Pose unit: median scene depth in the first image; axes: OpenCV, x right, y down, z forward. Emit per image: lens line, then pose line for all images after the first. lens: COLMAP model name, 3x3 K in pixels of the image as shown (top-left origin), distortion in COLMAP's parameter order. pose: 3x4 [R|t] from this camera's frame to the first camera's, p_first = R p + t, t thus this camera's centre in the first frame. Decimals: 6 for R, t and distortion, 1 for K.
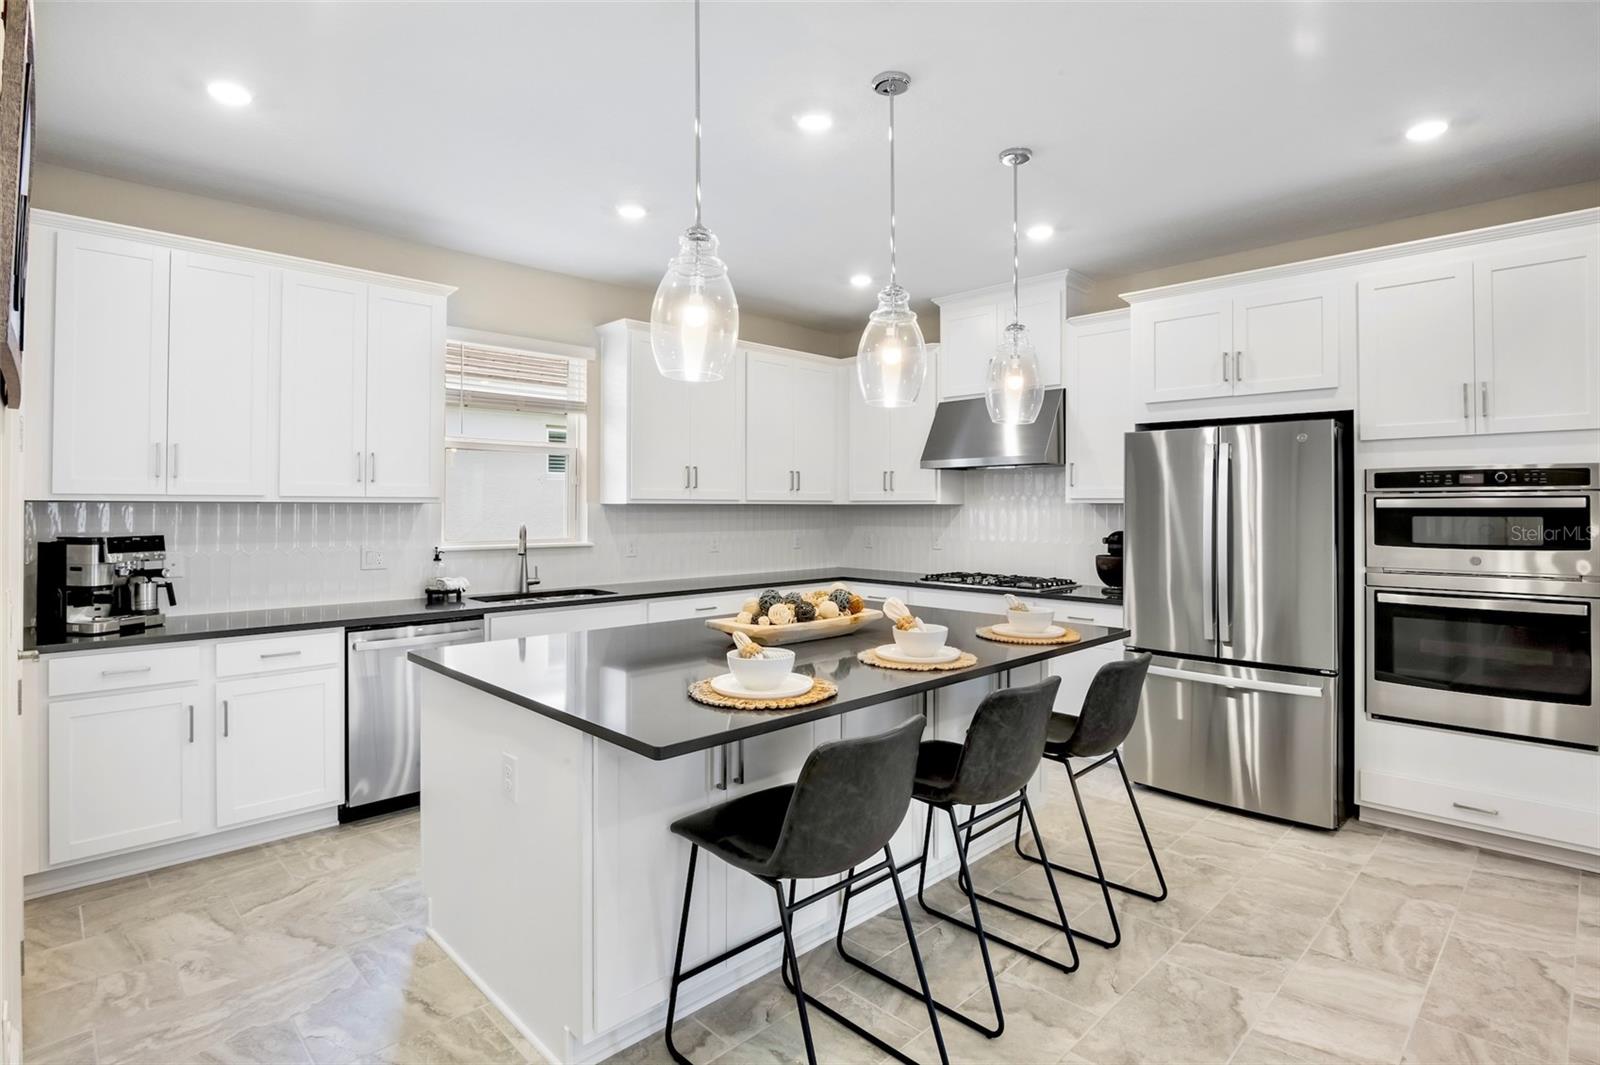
lens RADIAL K [[798.0, 0, 802.6], [0, 798.0, 505.5], [0, 0, 1]] dist [-0.021340, -0.000675]
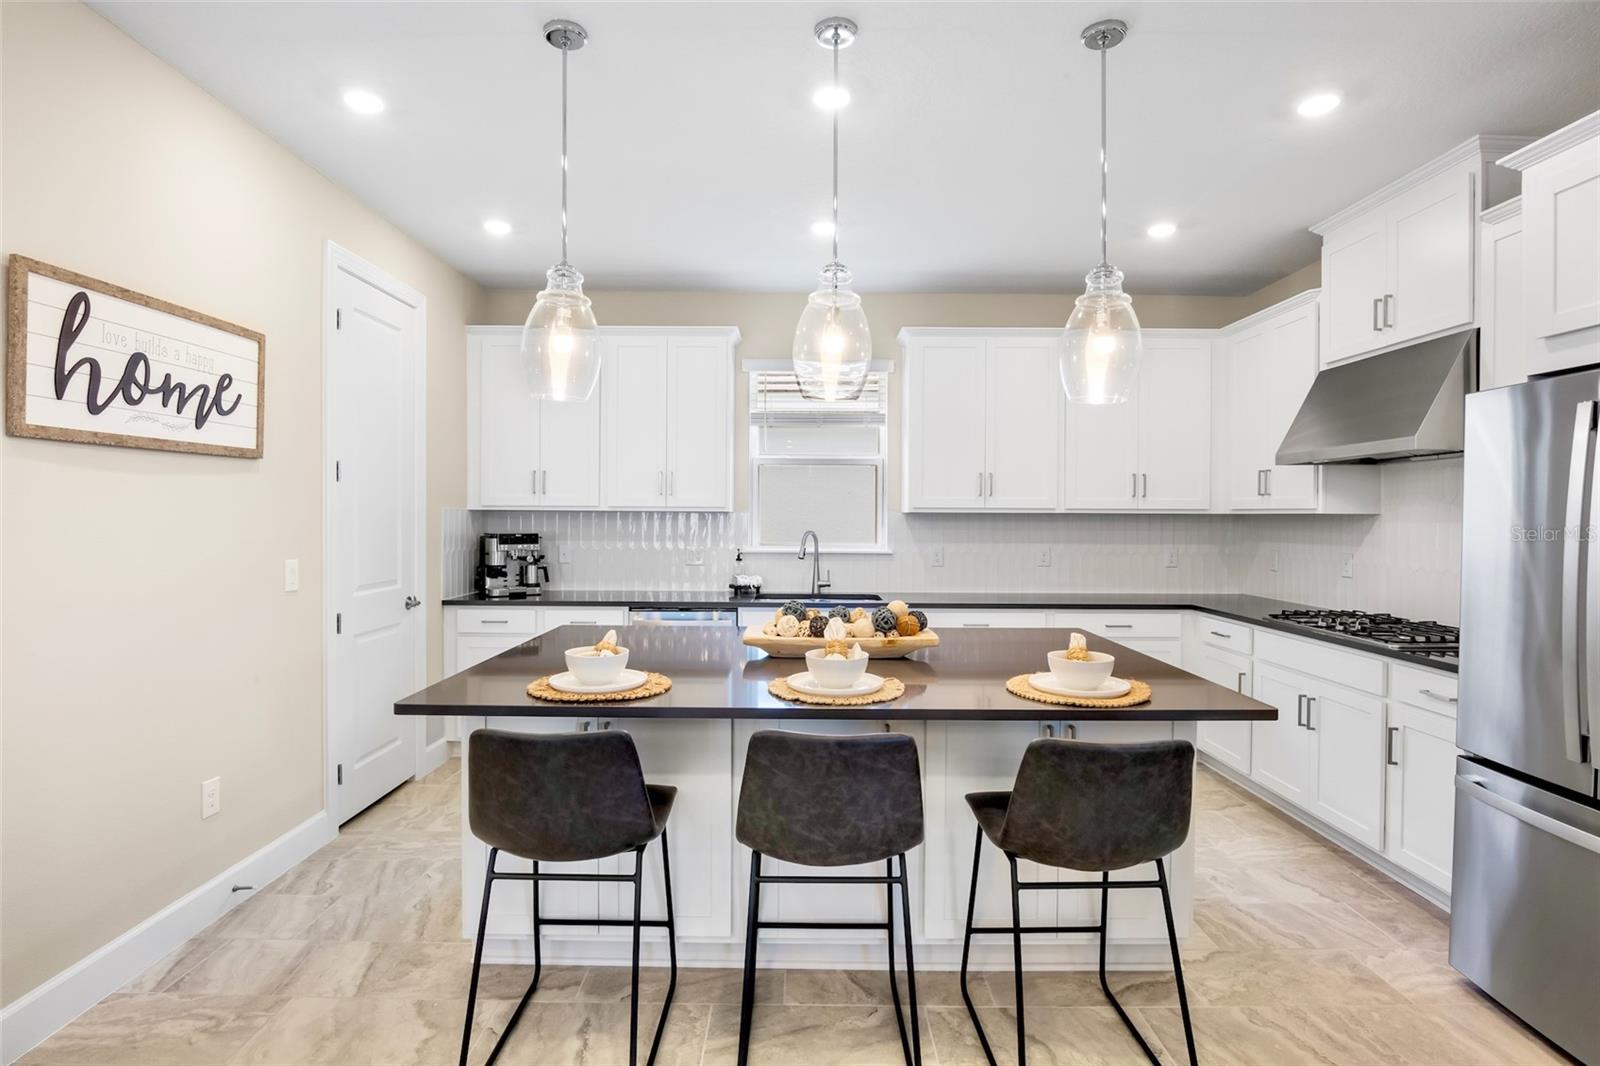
lens RADIAL K [[801.1, 0, 791.1], [0, 801.1, 520.7], [0, 0, 1]] dist [-0.020510, -0.001048]
pose [[0.712120, 0.005032, -0.702040, 0.529830], [-0.003459, 0.999987, 0.003660, 0.006603], [0.702049, -0.000178, 0.712128, 0.251506]]
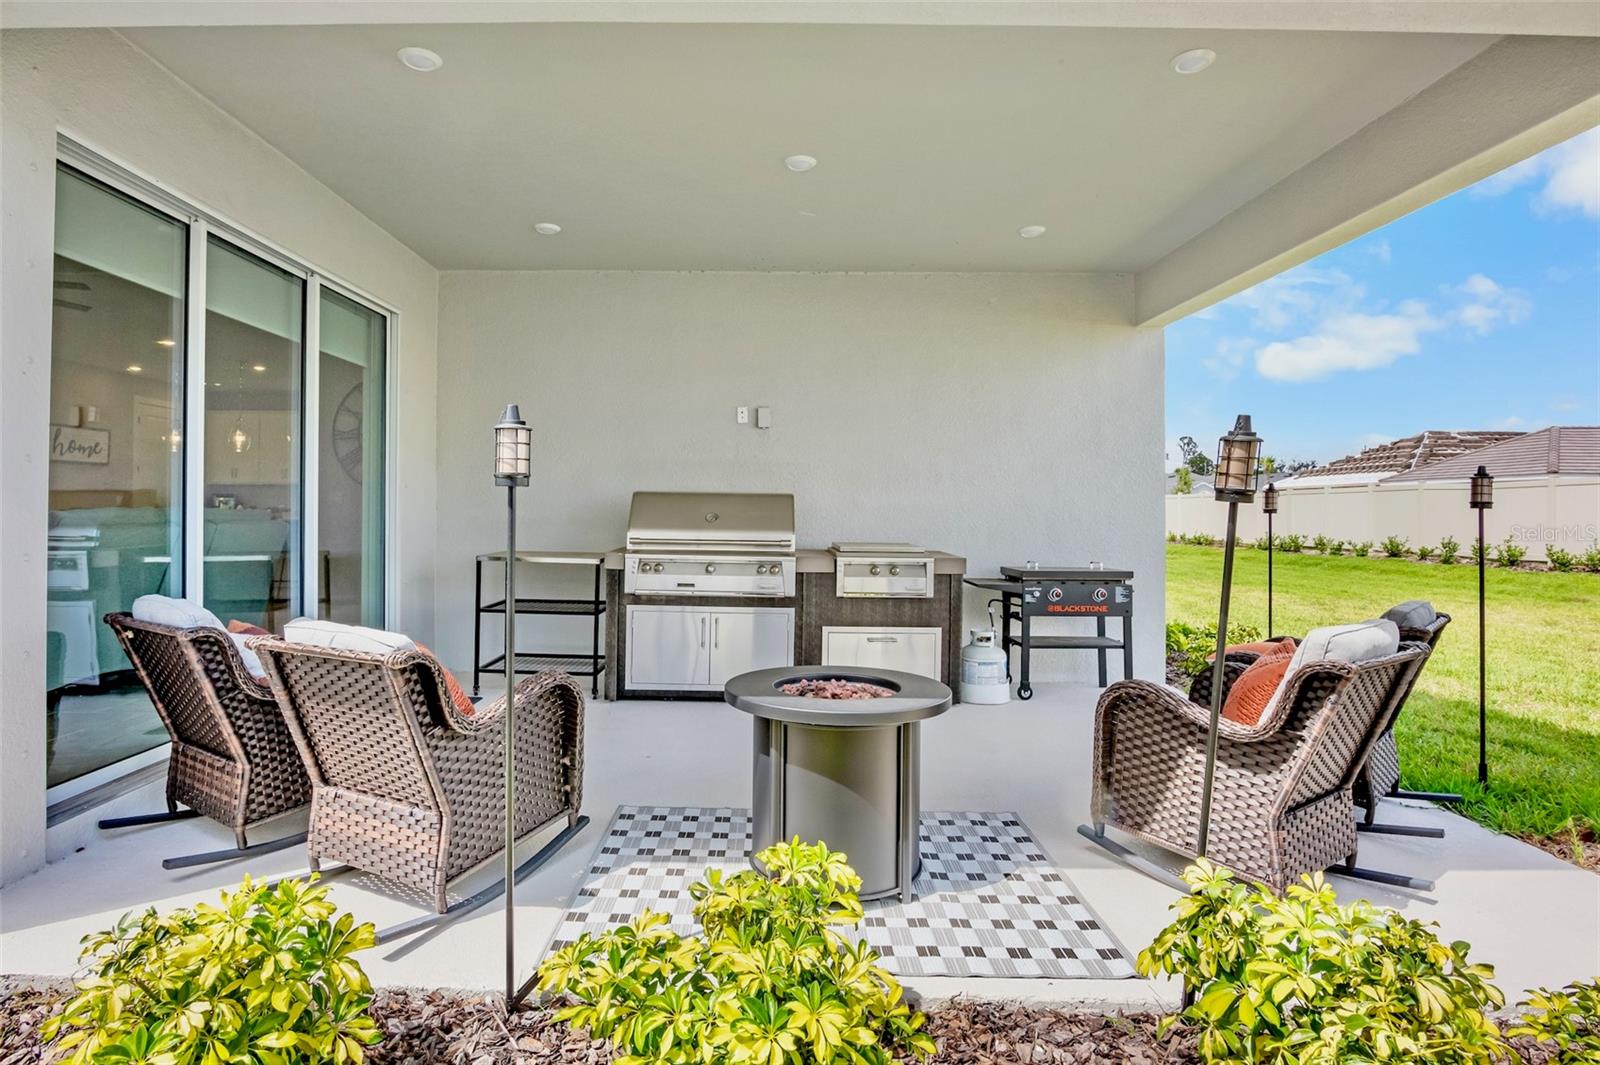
lens RADIAL K [[801.1, 0, 791.1], [0, 801.1, 520.2], [0, 0, 1]] dist [-0.020510, -0.001048]
pose [[0.744227, 0.005557, -0.667904, 3.355341], [-0.002527, 0.999982, 0.005504, 0.125712], [0.667922, -0.002409, 0.744227, -0.028317]]
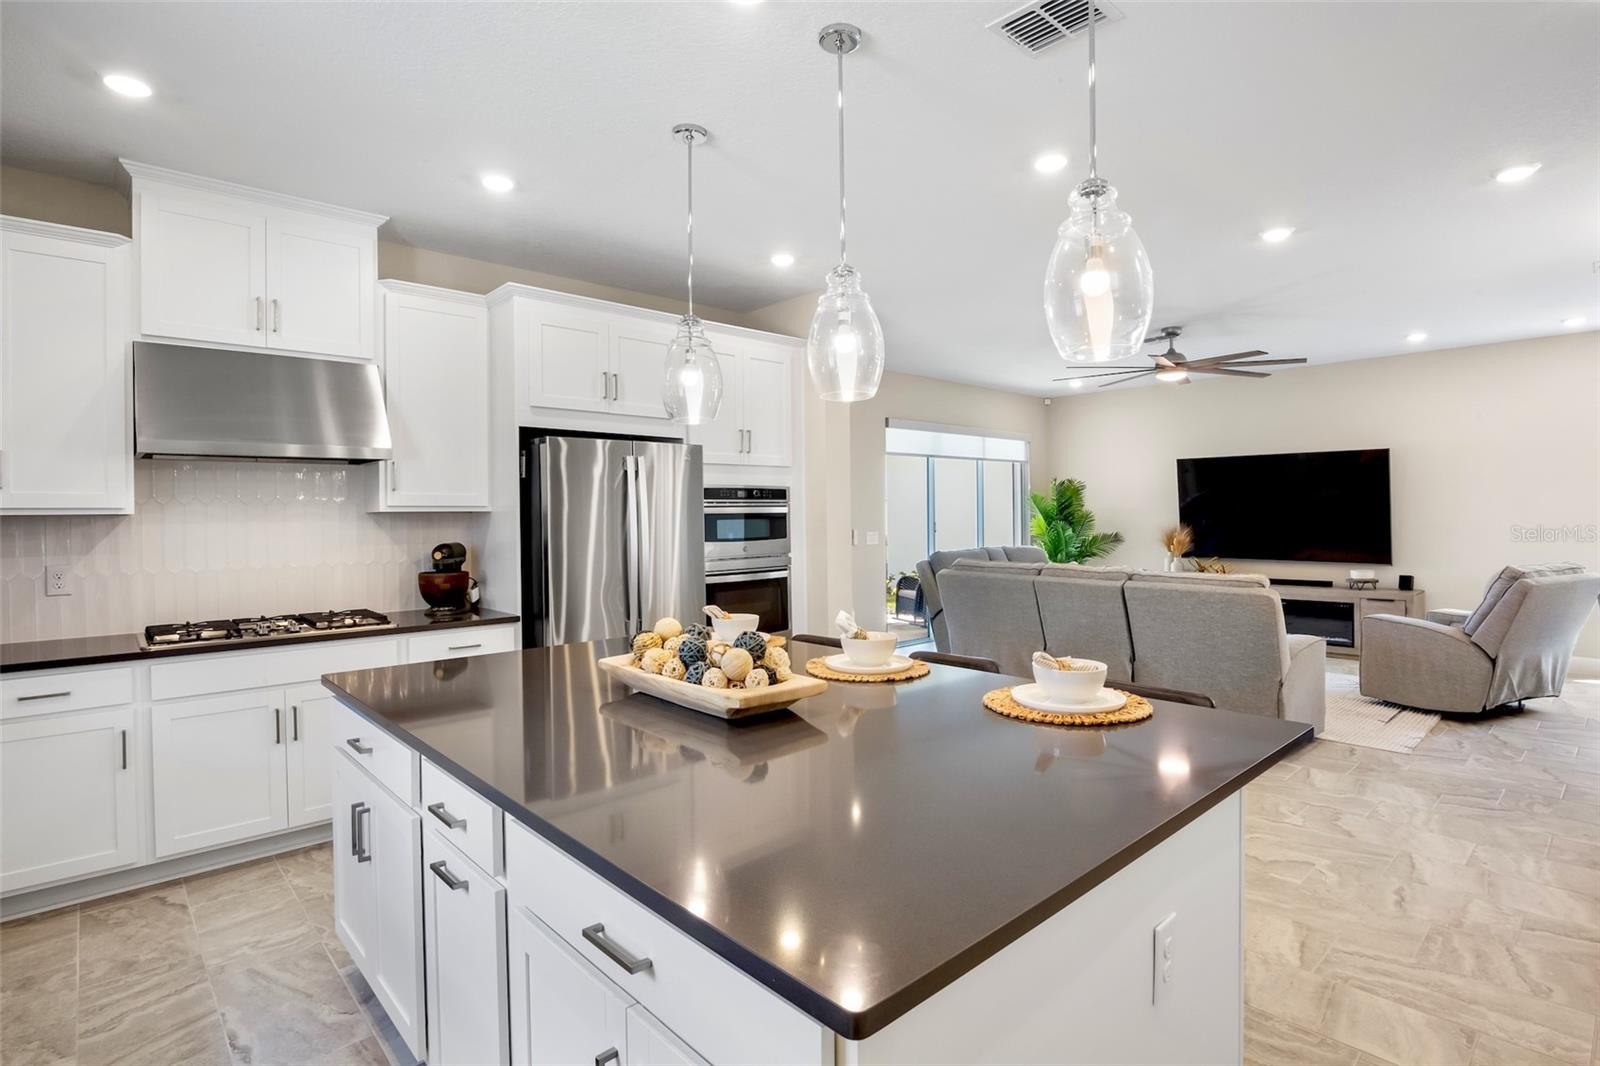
lens RADIAL K [[801.1, 0, 791.1], [0, 801.1, 520.7], [0, 0, 1]] dist [-0.020510, -0.001048]
pose [[0.035399, -0.008822, 0.999334, -0.628397], [0.008537, 0.999927, 0.008525, 0.004128], [-0.999337, 0.008229, 0.035471, 0.787792]]
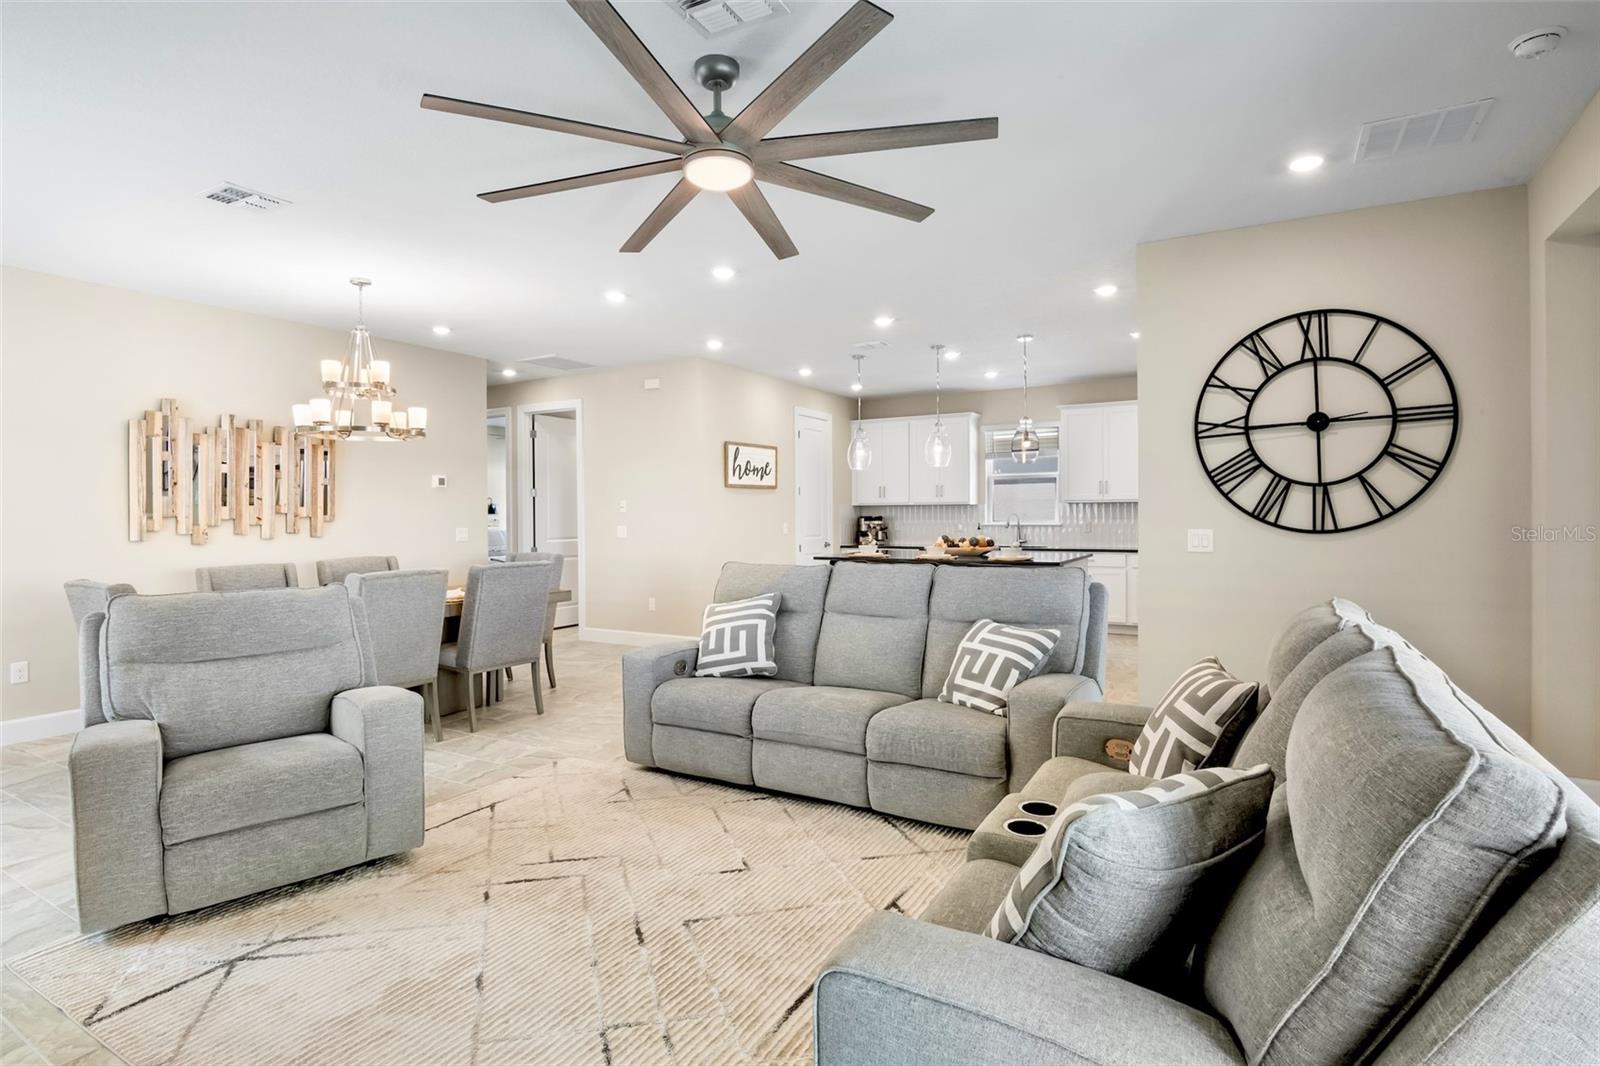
lens RADIAL K [[801.1, 0, 791.1], [0, 801.1, 520.7], [0, 0, 1]] dist [-0.020510, -0.001048]
pose [[0.260922, 0.002776, -0.965356, 2.010654], [0.006144, 0.999971, 0.004536, 0.037278], [0.965340, -0.007114, 0.260898, -0.164467]]
